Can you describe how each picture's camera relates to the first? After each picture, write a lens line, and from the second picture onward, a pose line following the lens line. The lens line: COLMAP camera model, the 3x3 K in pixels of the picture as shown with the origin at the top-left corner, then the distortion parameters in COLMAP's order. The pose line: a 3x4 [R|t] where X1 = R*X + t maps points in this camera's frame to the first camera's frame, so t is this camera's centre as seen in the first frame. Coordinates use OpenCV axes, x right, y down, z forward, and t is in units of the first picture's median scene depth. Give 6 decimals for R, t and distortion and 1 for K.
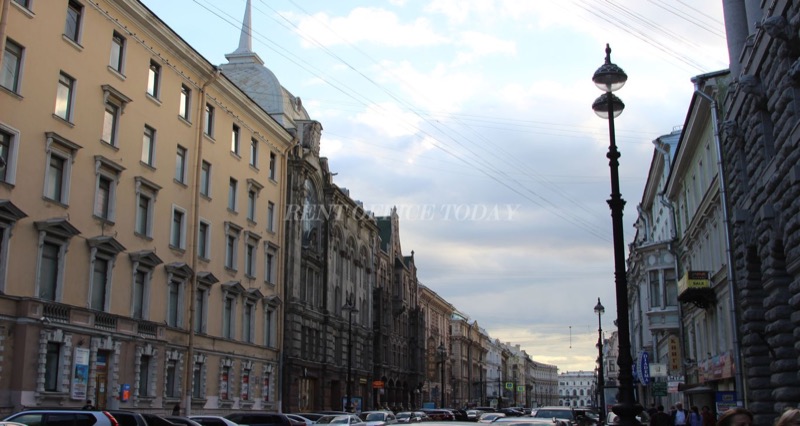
lens RADIAL K [[888.3, 0, 400.0], [0, 888.3, 213.0], [0, 0, 1]] dist [-0.132060, 0.076649]
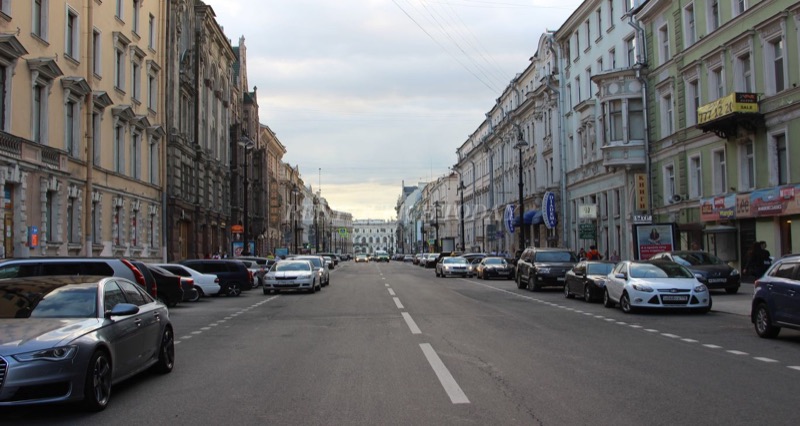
lens RADIAL K [[925.5, 0, 400.0], [0, 925.5, 213.0], [0, 0, 1]] dist [-0.123596, 0.020723]
pose [[0.981184, -0.002997, 0.193049, -0.106443], [-0.030258, 0.985138, 0.169081, 0.026233], [-0.190687, -0.171741, 0.966511, 0.110180]]
